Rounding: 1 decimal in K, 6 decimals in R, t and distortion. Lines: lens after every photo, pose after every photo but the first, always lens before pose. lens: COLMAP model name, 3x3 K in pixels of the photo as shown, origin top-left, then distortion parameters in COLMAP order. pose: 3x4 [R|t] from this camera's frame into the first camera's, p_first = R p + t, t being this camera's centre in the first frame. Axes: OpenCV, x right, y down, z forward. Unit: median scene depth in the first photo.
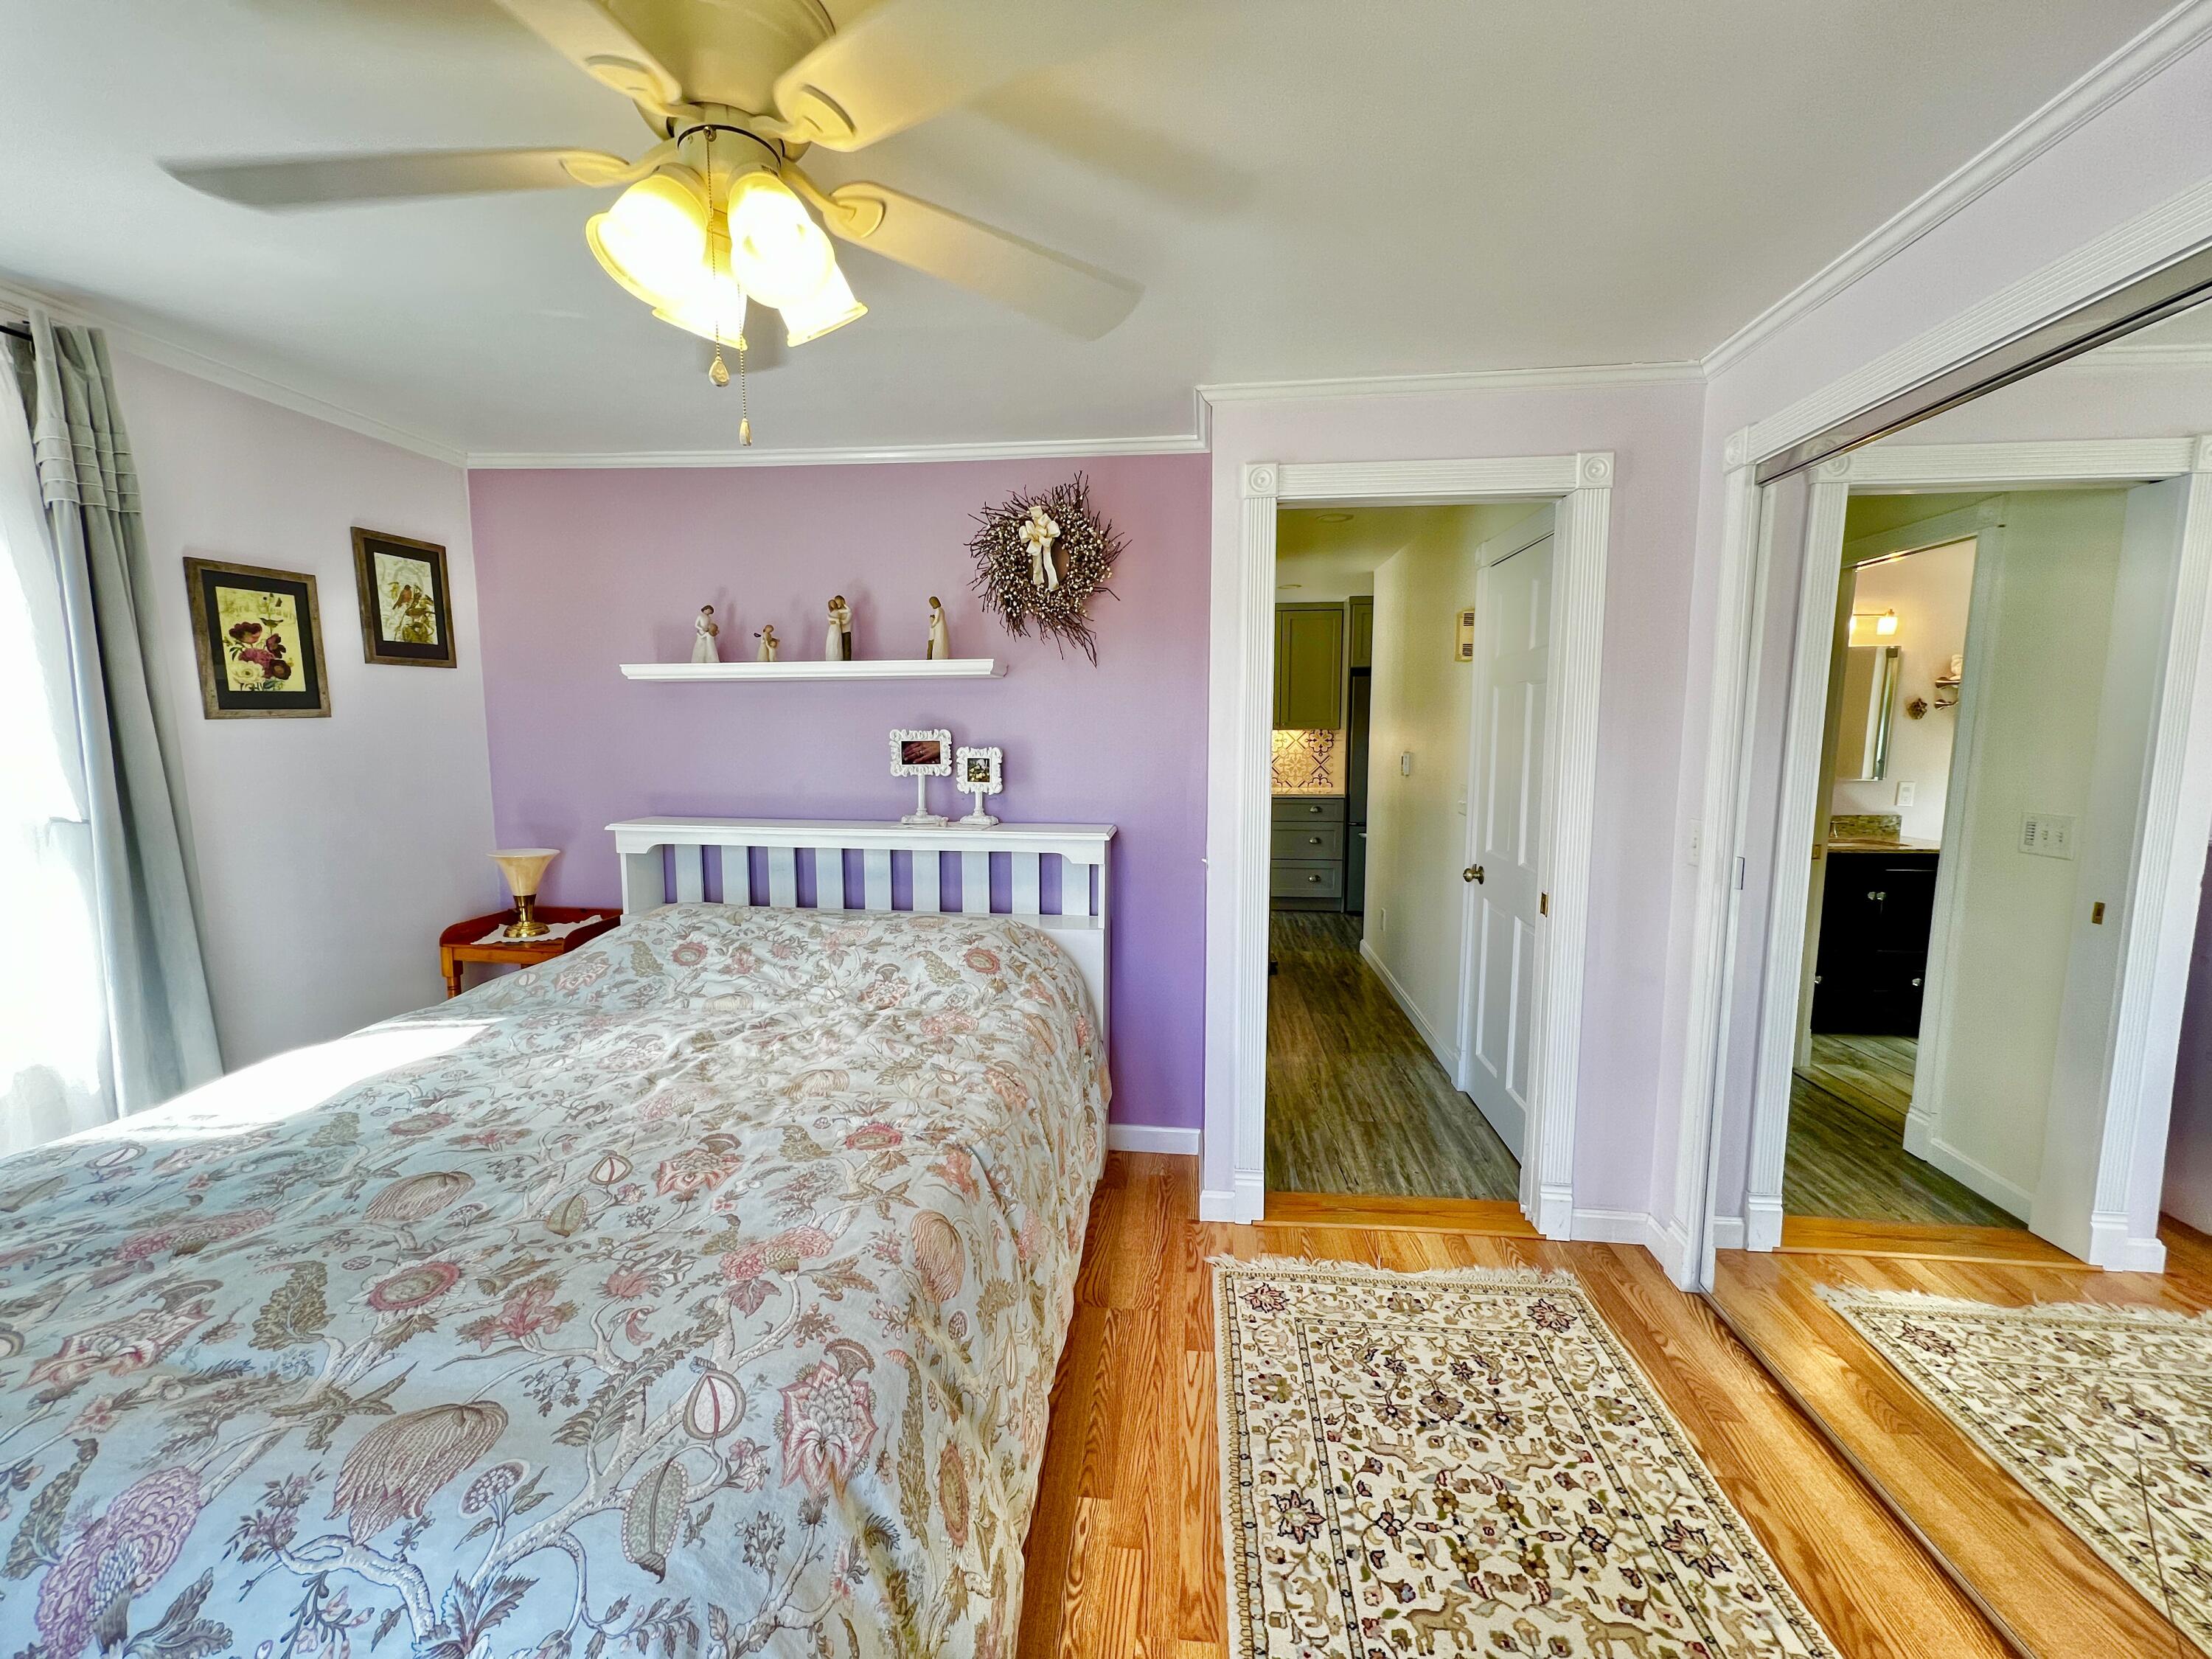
lens RADIAL K [[884.5, 0, 1111.1], [0, 884.5, 824.2], [0, 0, 1]] dist [-0.000190, -0.000253]
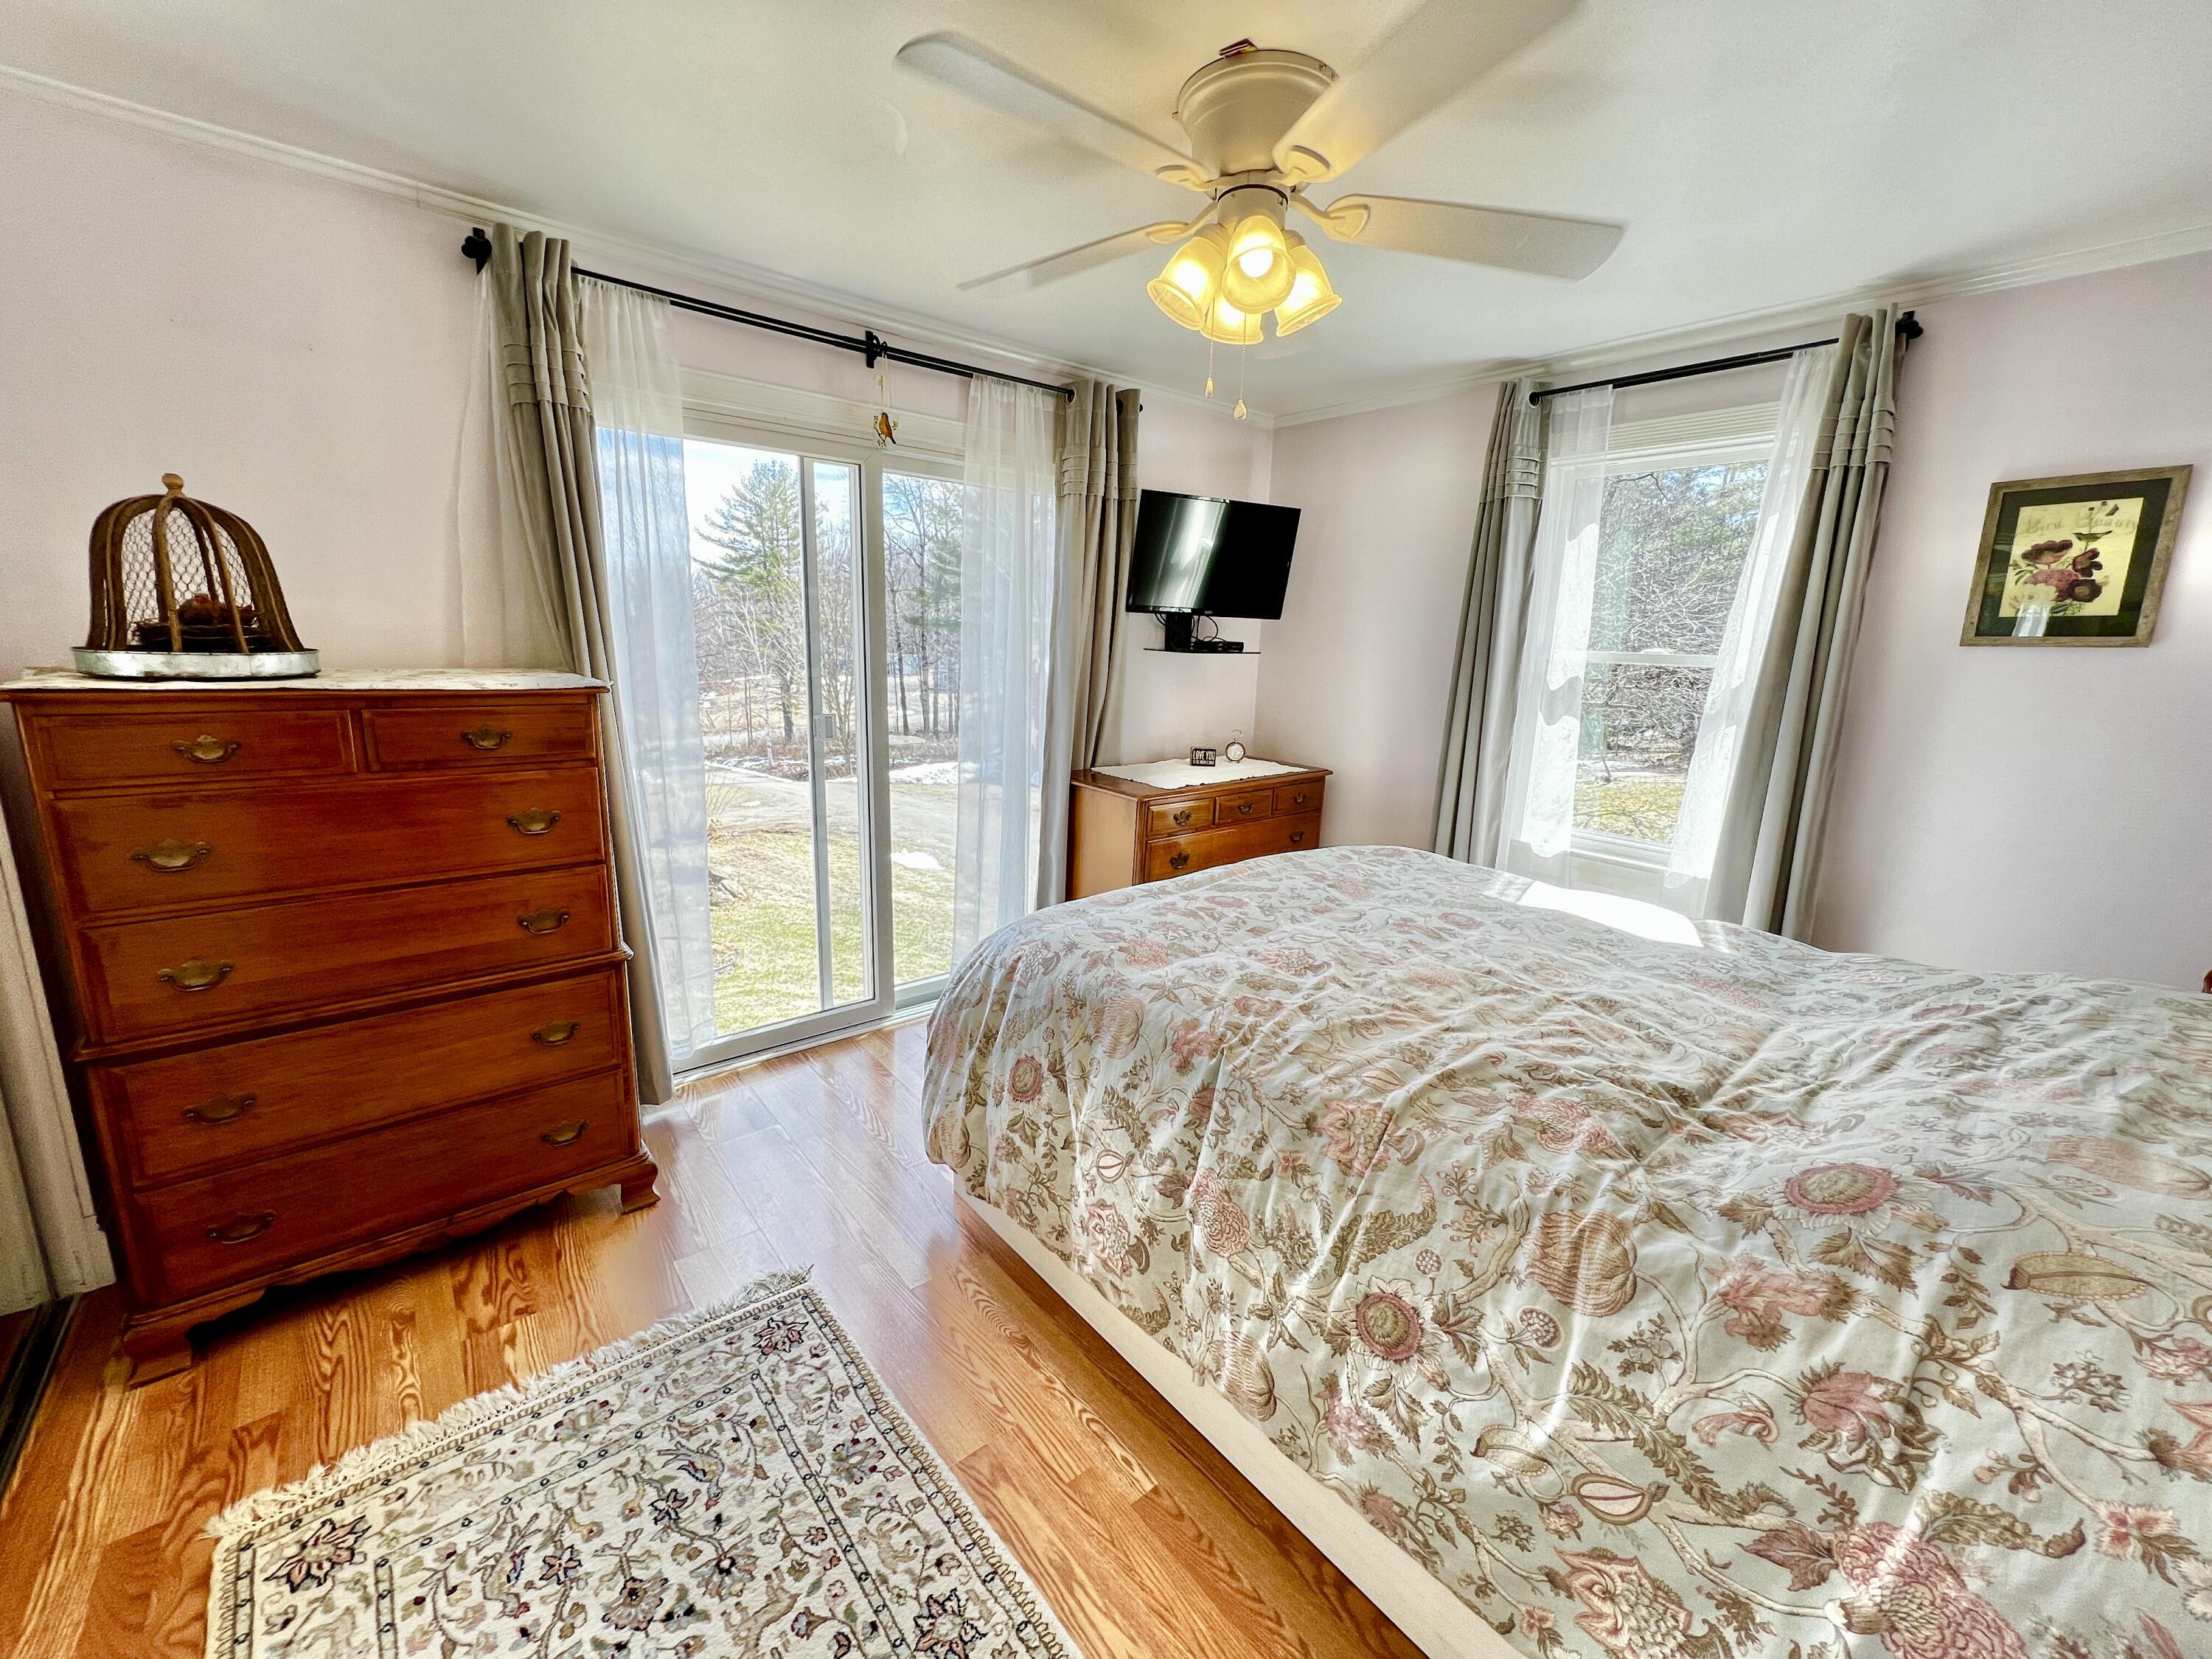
lens RADIAL K [[884.5, 0, 1098.3], [0, 884.5, 821.5], [0, 0, 1]] dist [-0.000190, -0.000253]
pose [[-0.709615, 0.127985, -0.692868, 0.440392], [-0.108989, 0.951590, 0.287398, -0.116407], [0.696109, 0.279457, -0.661314, 1.091101]]
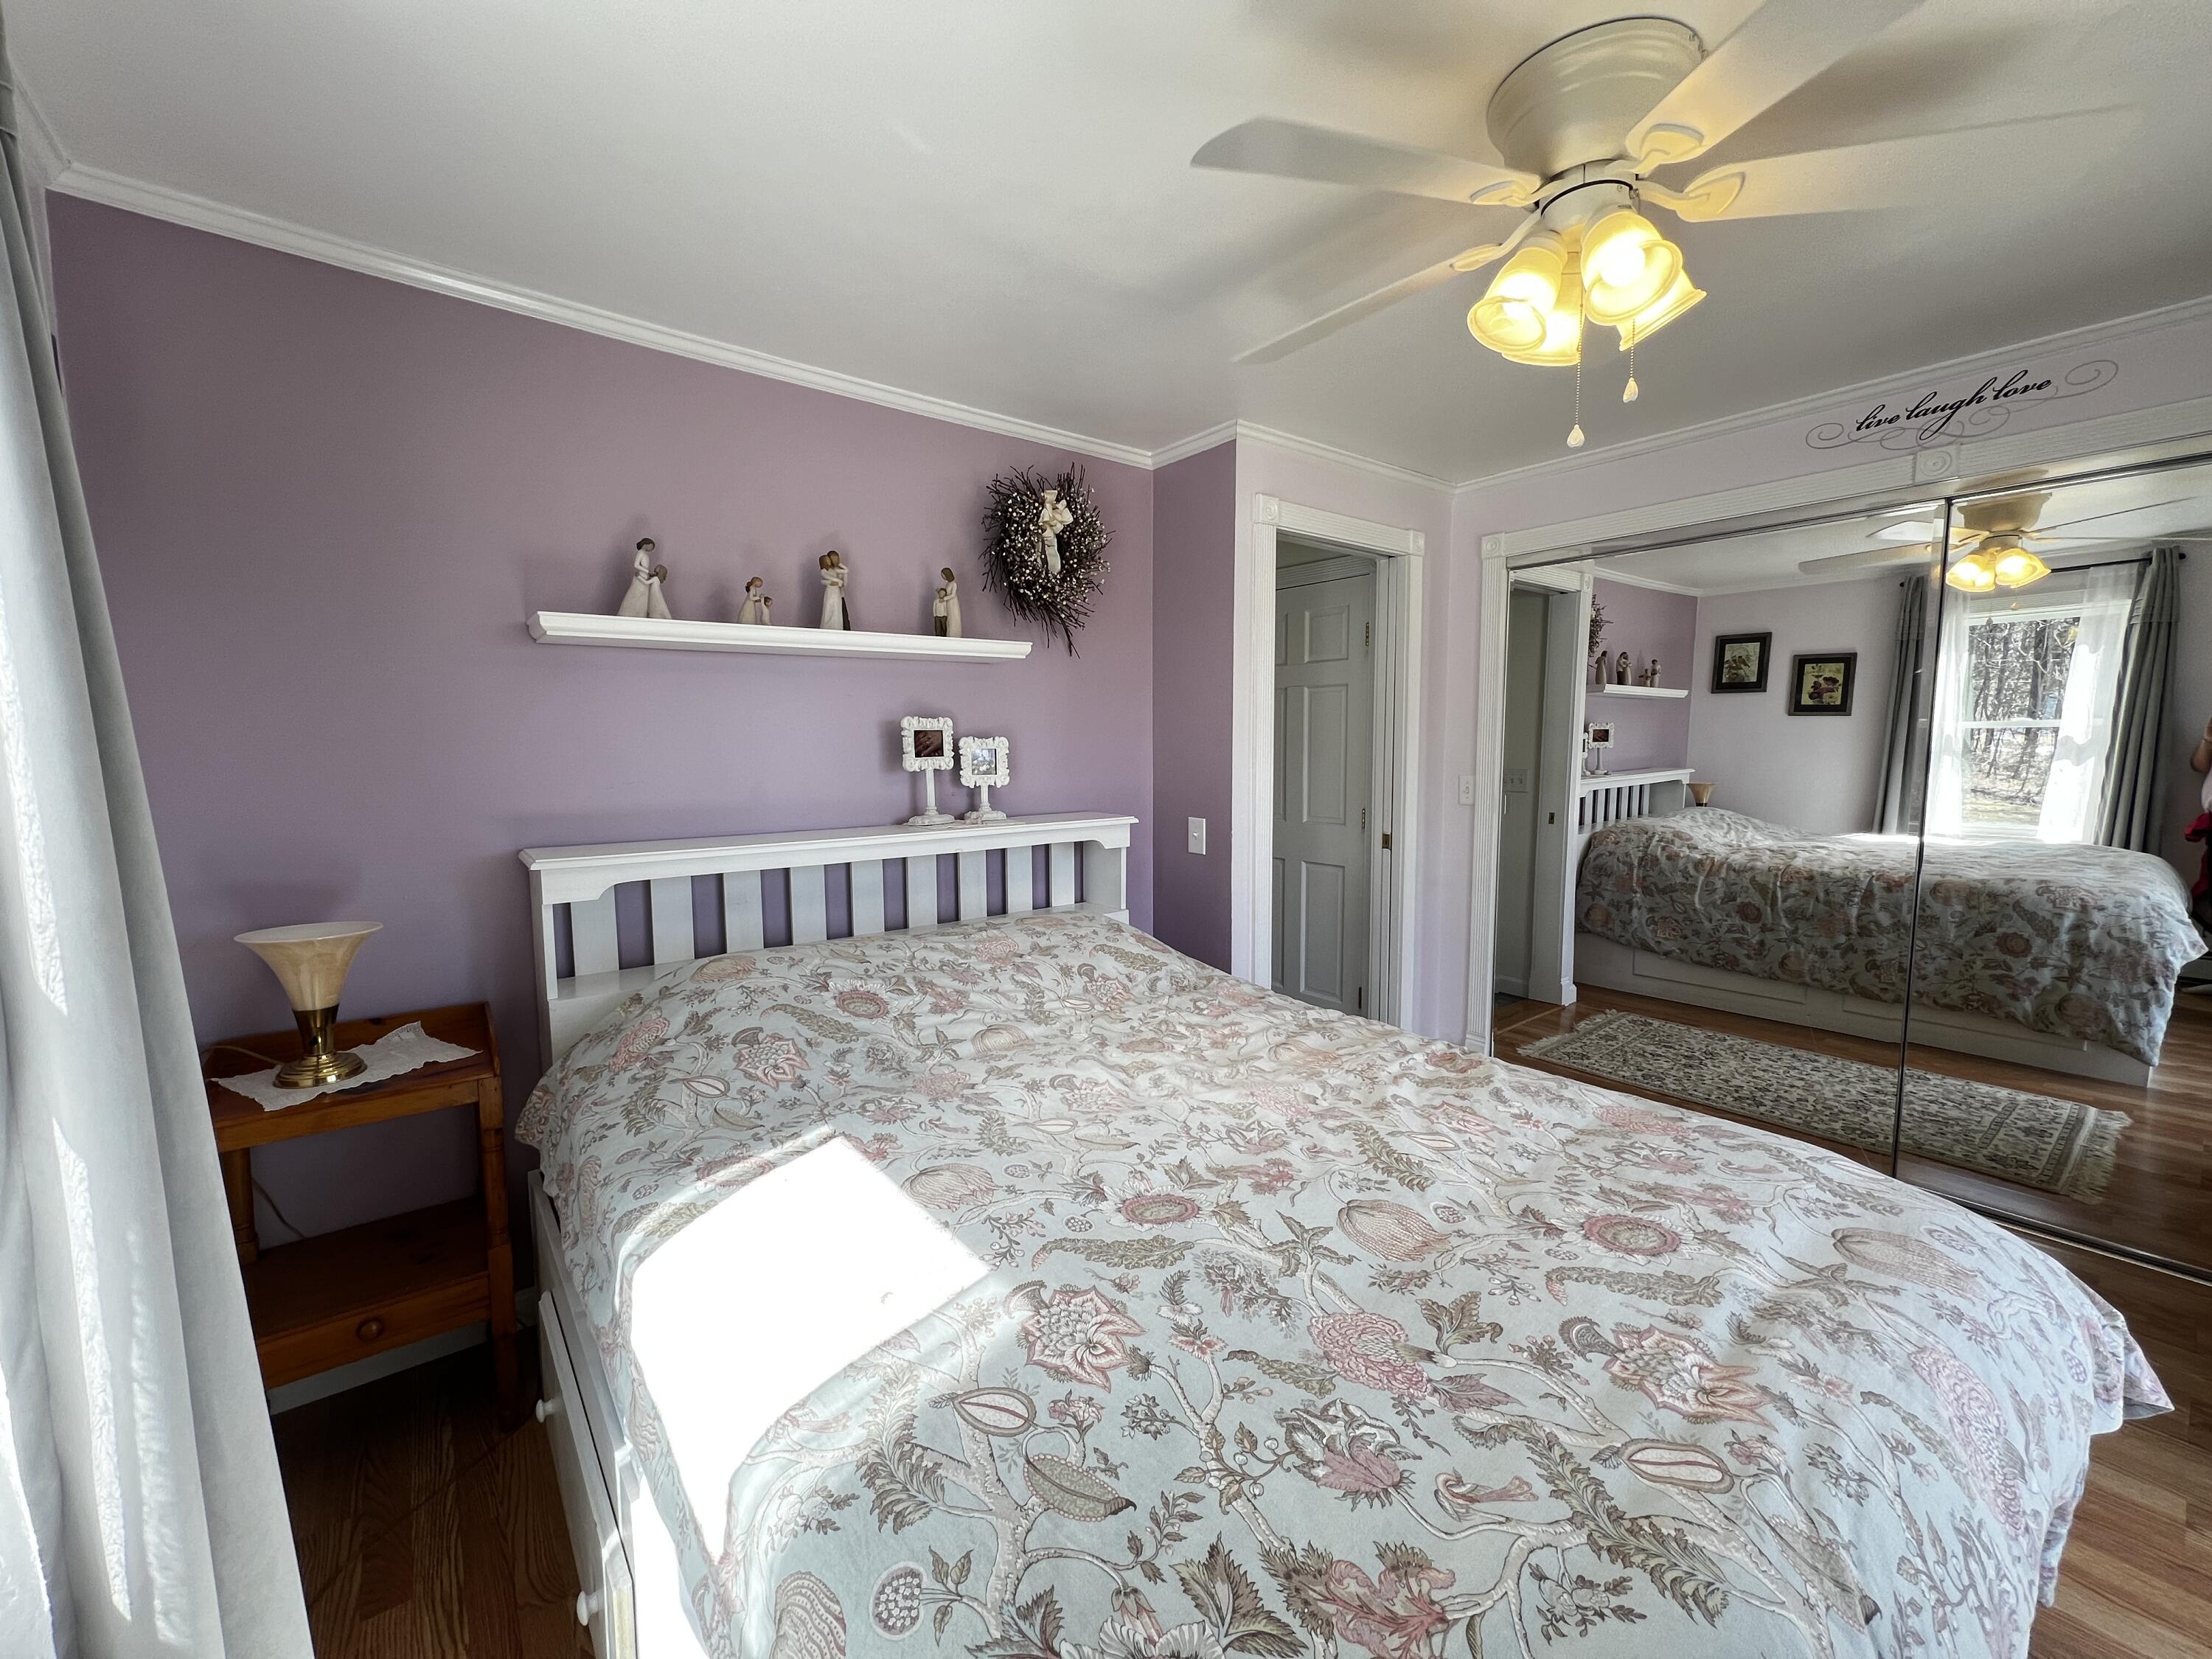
lens RADIAL K [[884.5, 0, 1103.3], [0, 884.5, 823.9], [0, 0, 1]] dist [-0.000190, -0.000253]
pose [[0.713188, -0.074944, 0.696955, -0.966917], [0.085071, 0.996173, 0.020067, -0.006270], [-0.695792, 0.044979, 0.716834, 0.348603]]
